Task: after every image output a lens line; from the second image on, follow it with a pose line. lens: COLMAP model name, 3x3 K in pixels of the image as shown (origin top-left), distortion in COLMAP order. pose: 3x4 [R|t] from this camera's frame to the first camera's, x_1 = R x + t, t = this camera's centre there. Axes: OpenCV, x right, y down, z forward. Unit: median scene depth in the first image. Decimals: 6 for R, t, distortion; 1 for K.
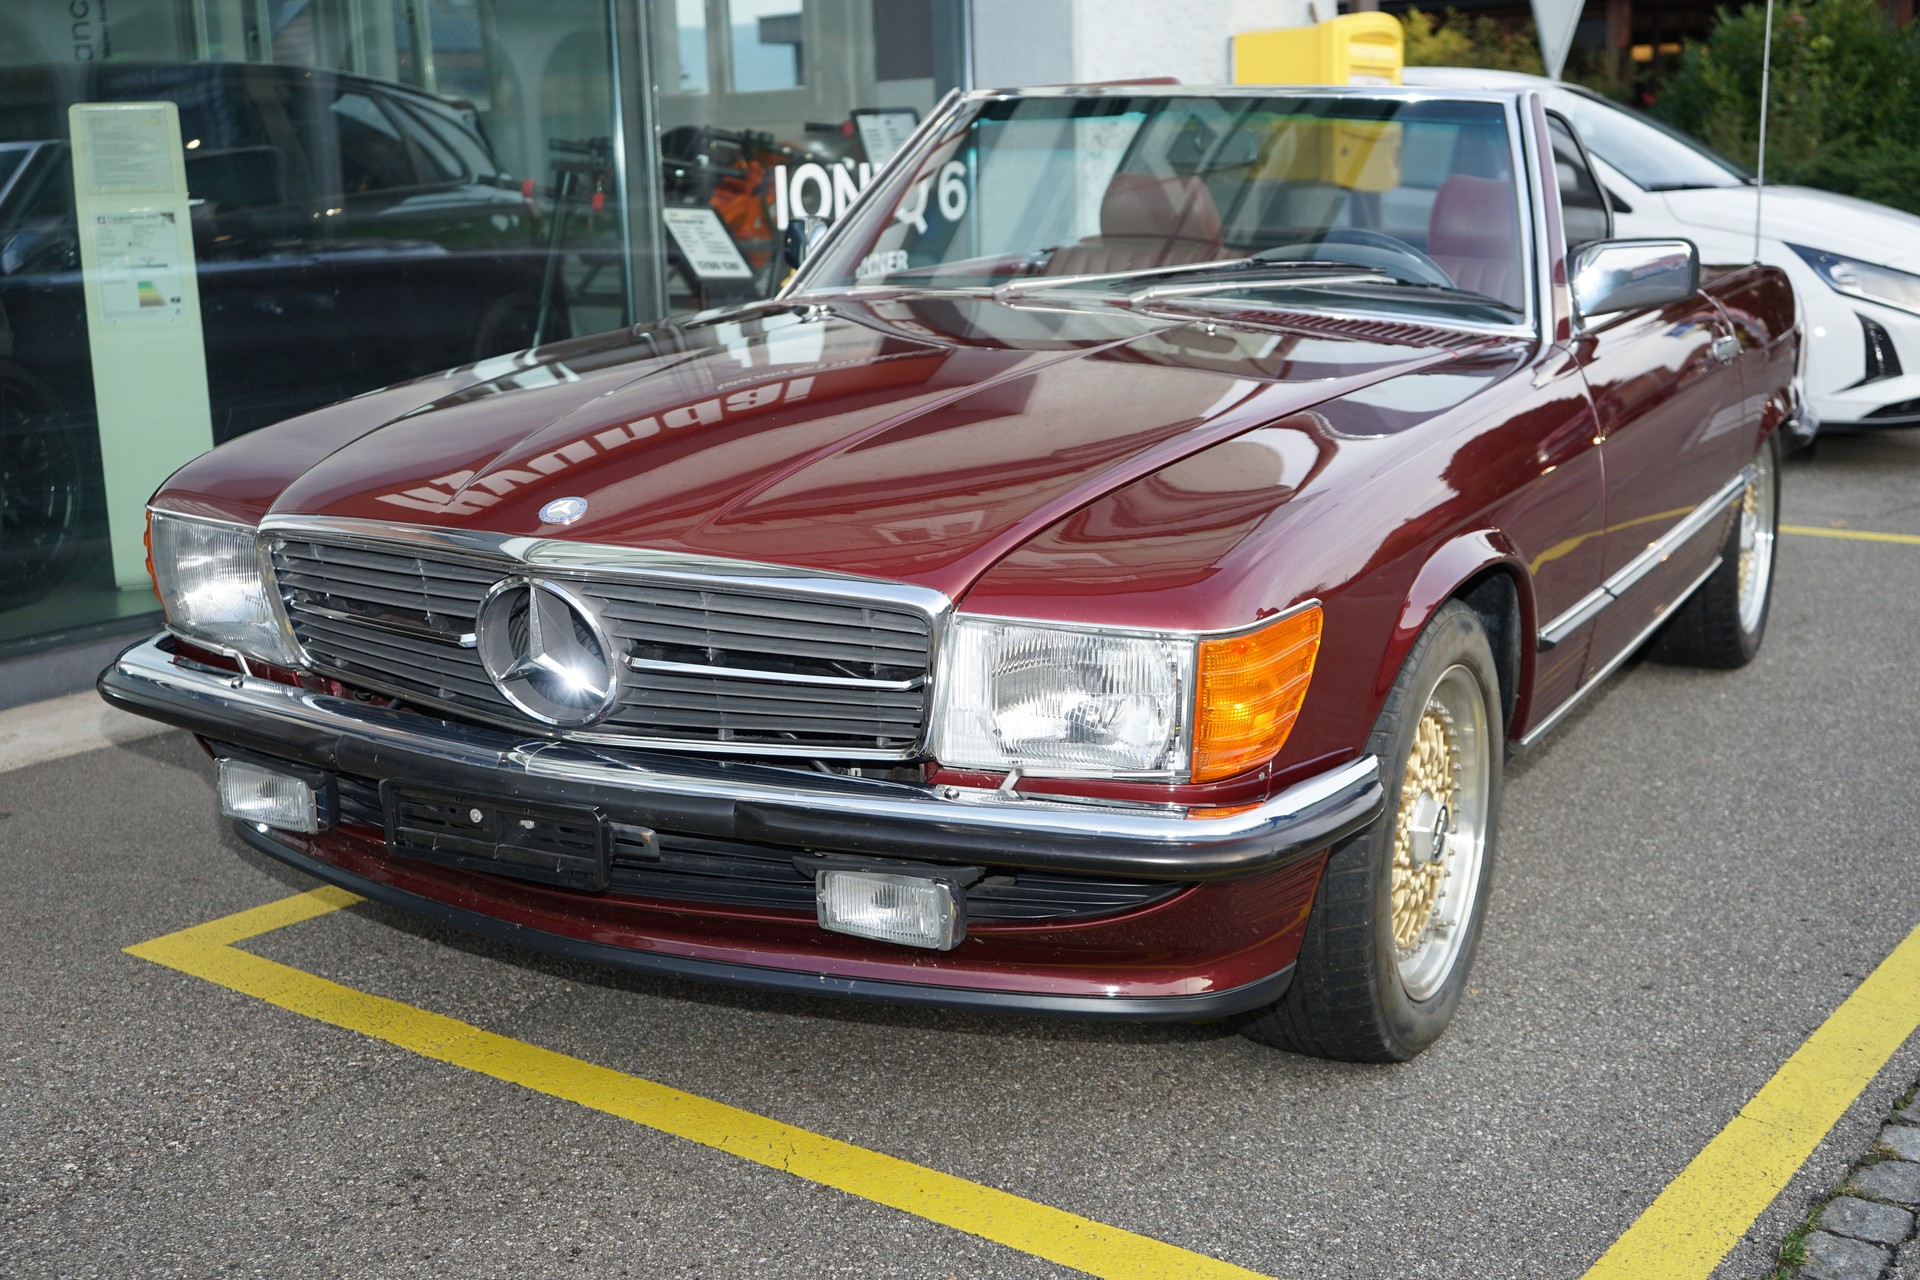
lens RADIAL K [[2468.5, 0, 966.6], [0, 2468.5, 639.4], [0, 0, 1]] dist [0.011303, 0.000000]
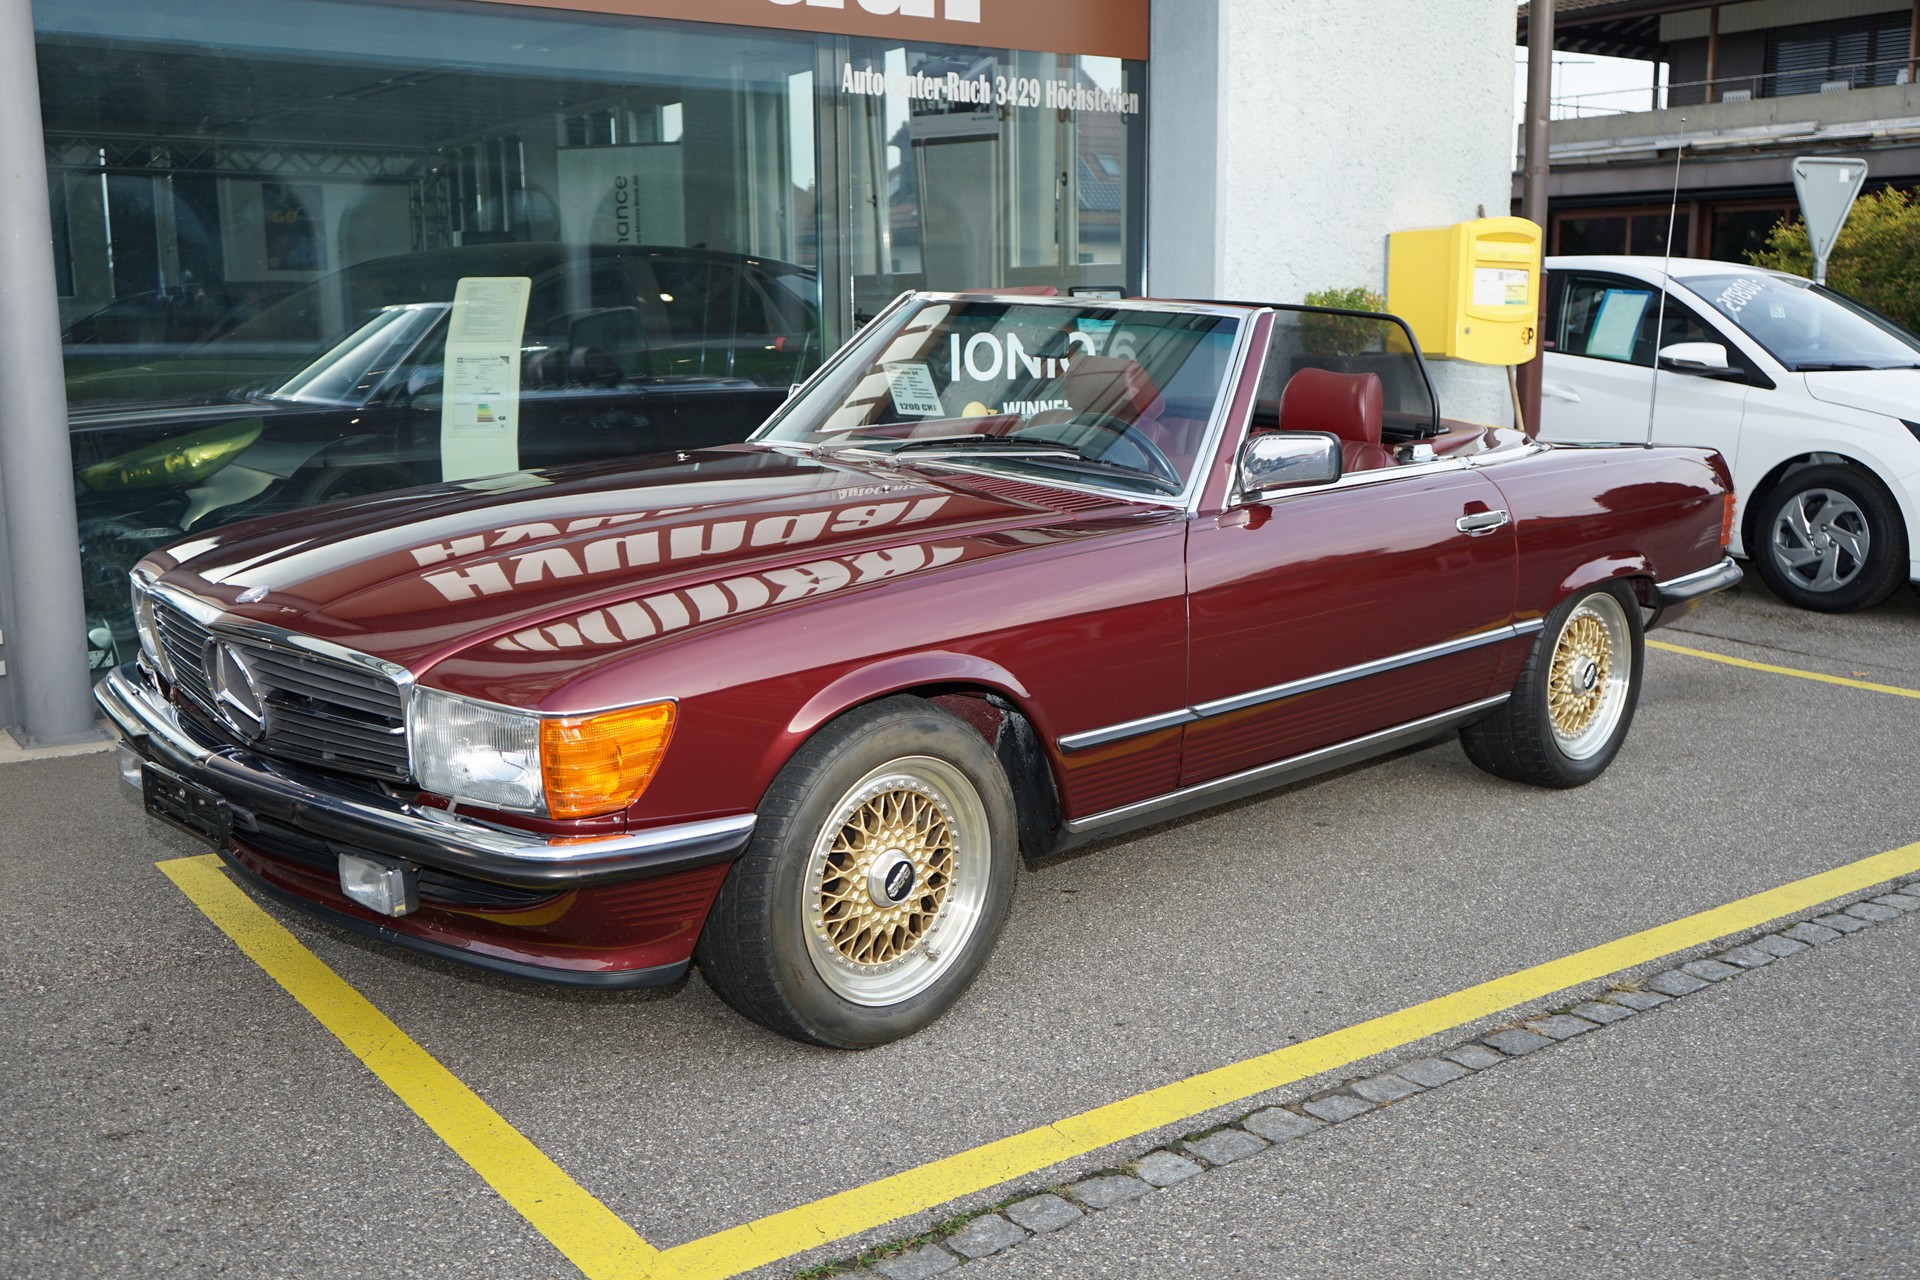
lens RADIAL K [[2028.2, 0, 954.4], [0, 2028.2, 638.5], [0, 0, 1]] dist [0.013323, 0.000000]
pose [[0.946446, 0.076974, -0.313552, 0.559173], [-0.083794, 0.996448, -0.008309, -0.045468], [0.311799, 0.034138, 0.949535, -0.026239]]
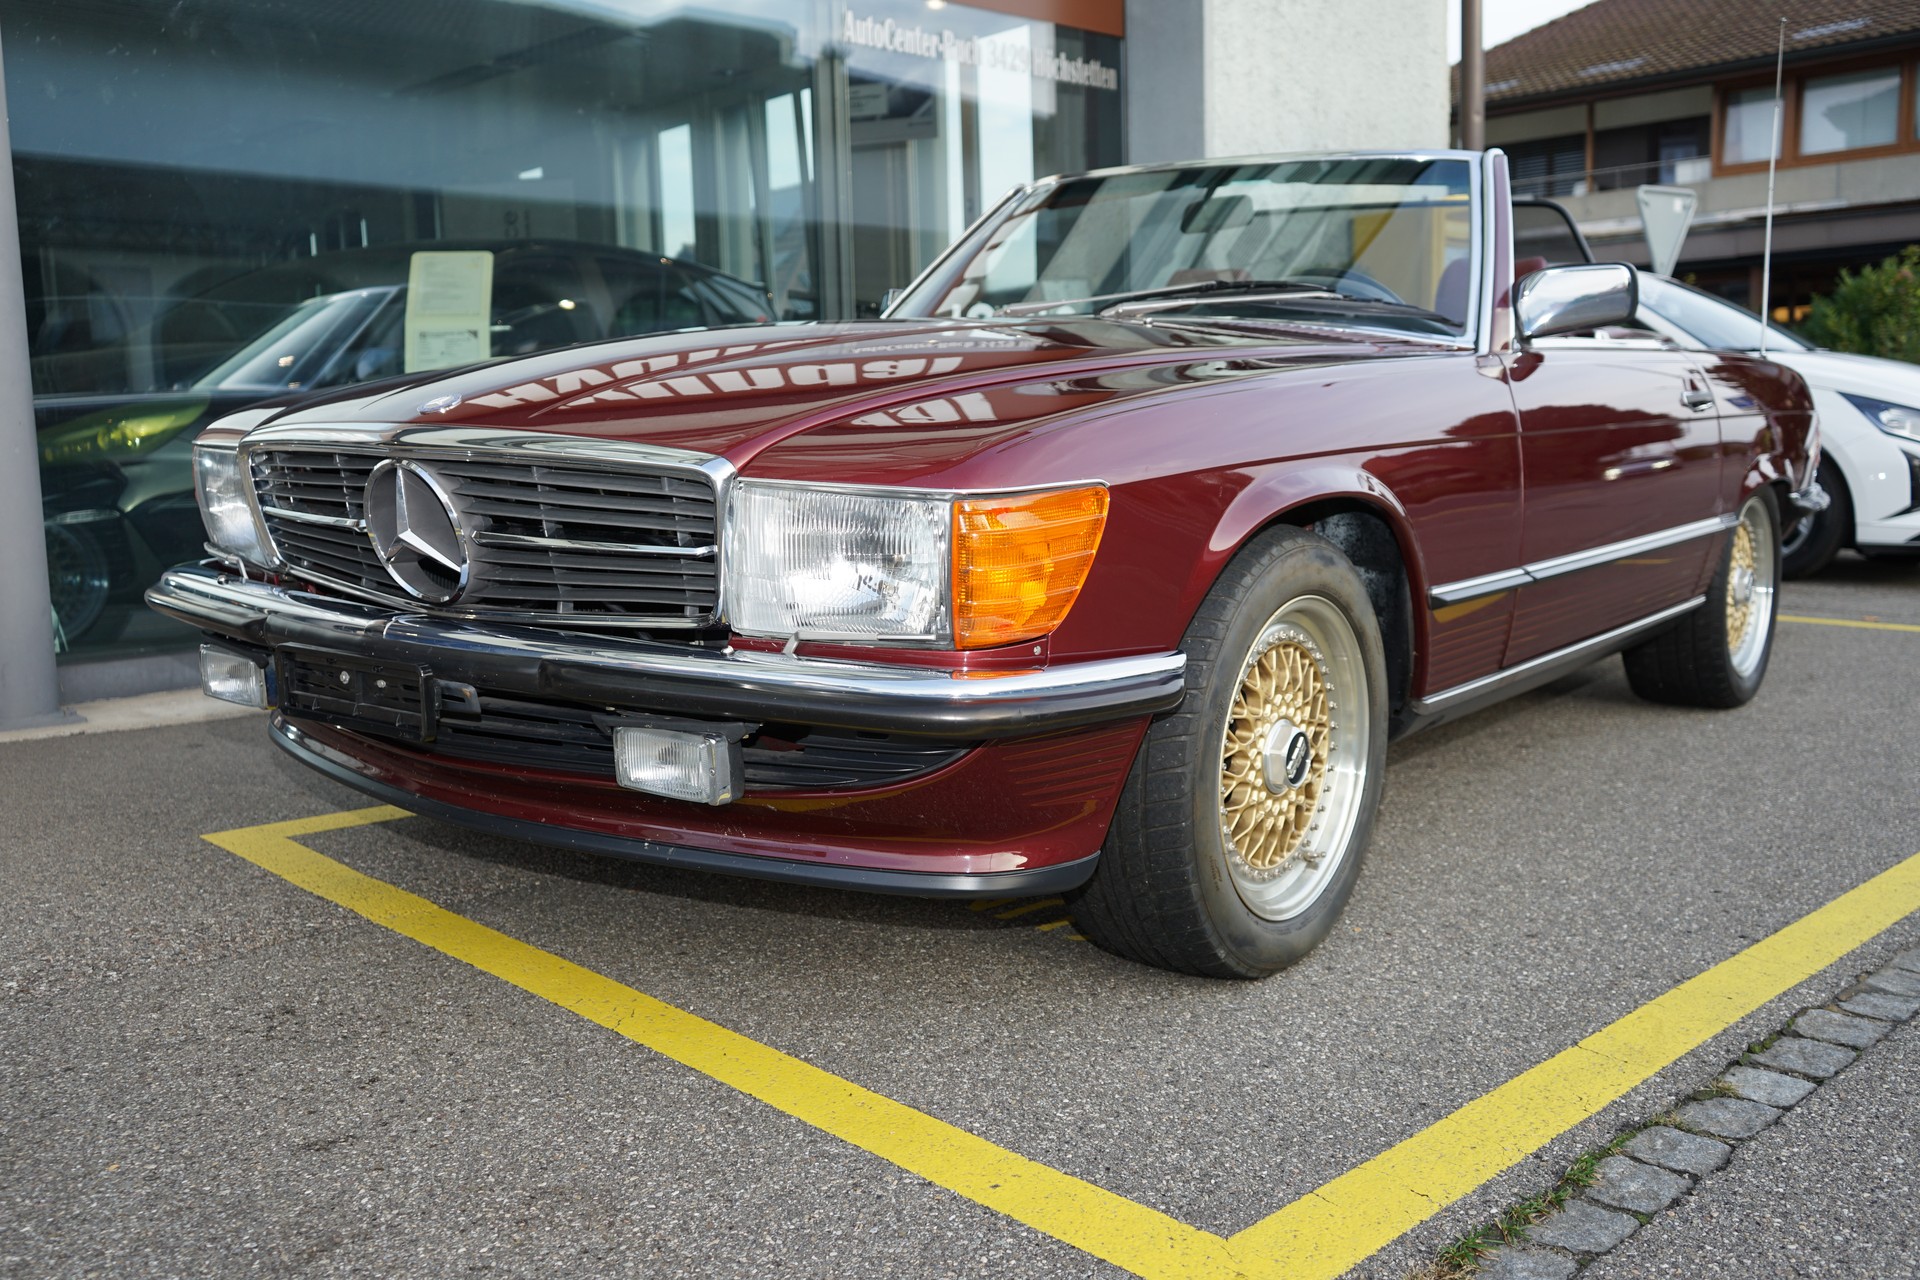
lens RADIAL K [[1817.1, 0, 955.7], [0, 1817.1, 633.3], [0, 0, 1]] dist [0.002488, 0.000000]
pose [[0.984066, 0.026929, -0.175751, 0.186493], [-0.040806, 0.996286, -0.075823, 0.091130], [0.173056, 0.081787, 0.981510, 0.228351]]
